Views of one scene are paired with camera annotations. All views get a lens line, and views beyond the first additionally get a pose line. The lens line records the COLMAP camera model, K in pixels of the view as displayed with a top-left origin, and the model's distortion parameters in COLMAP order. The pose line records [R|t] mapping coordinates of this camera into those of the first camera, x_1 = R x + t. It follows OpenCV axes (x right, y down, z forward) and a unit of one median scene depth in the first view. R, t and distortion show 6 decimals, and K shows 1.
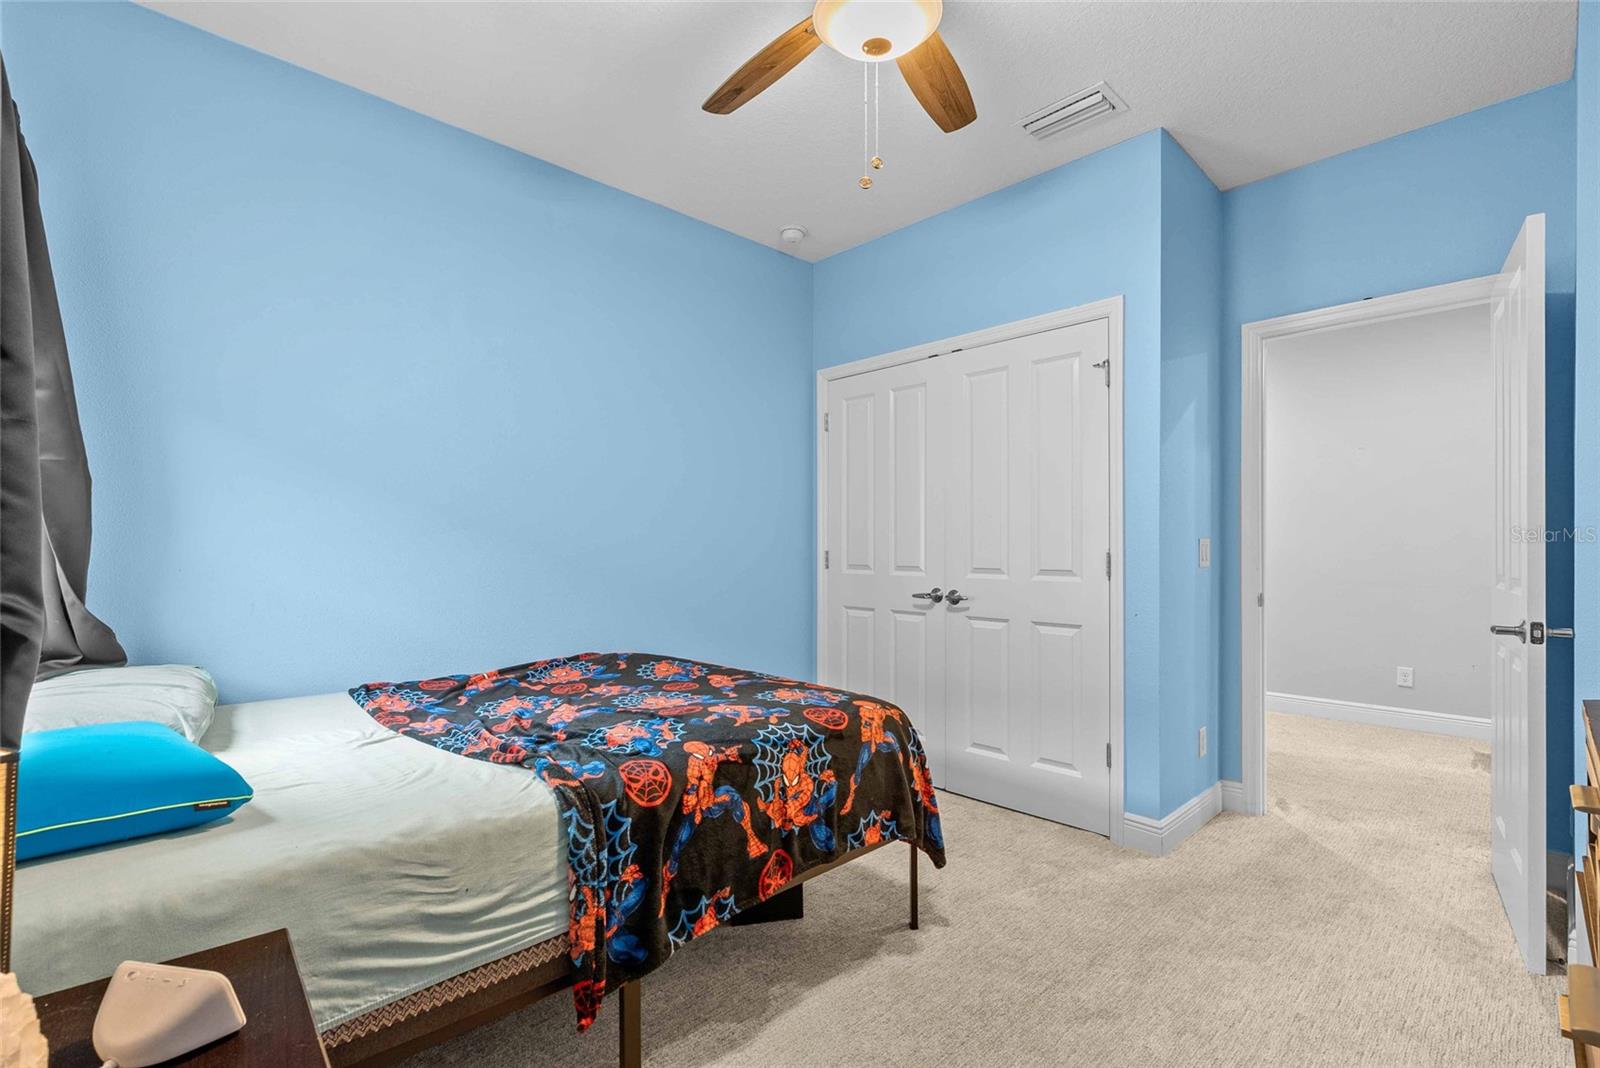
lens RADIAL K [[728.7, 0, 802.2], [0, 728.7, 540.0], [0, 0, 1]] dist [-0.001653, 0.000878]
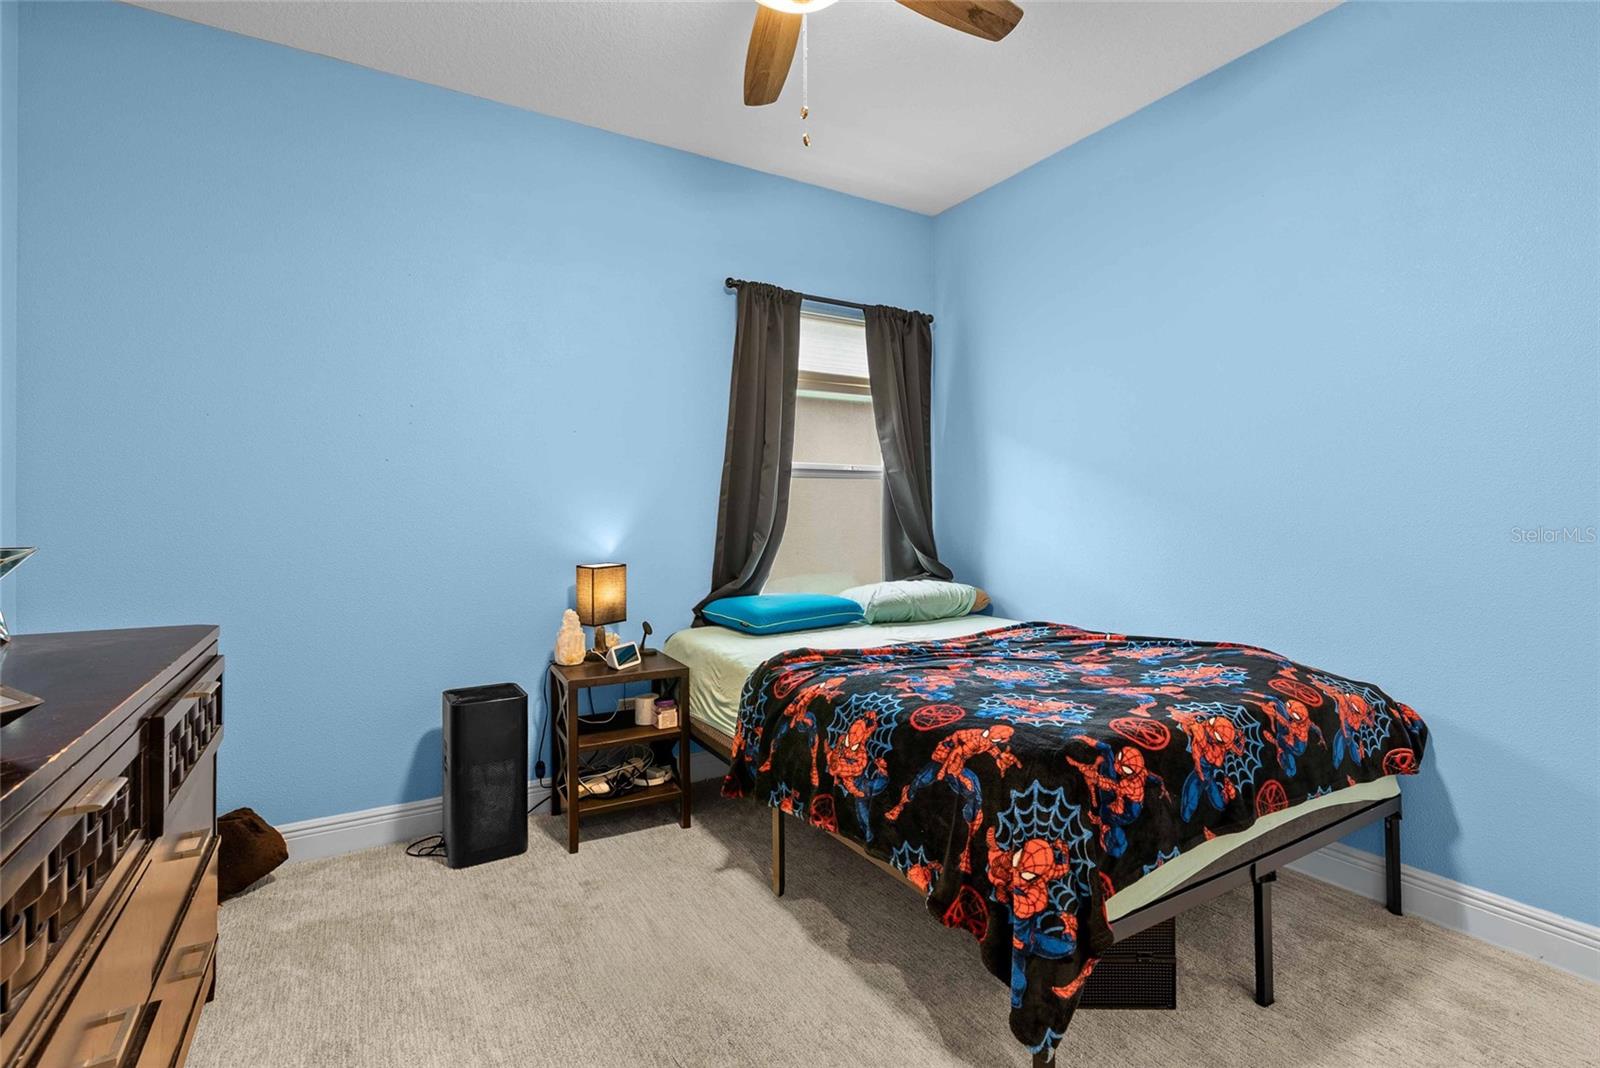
lens RADIAL K [[728.7, 0, 800.5], [0, 728.7, 522.3], [0, 0, 1]] dist [-0.001653, 0.000878]
pose [[-0.215751, 0.005756, -0.976431, 0.963768], [0.008358, 0.999957, 0.004048, 0.017105], [0.976413, -0.007288, -0.215790, 1.124666]]
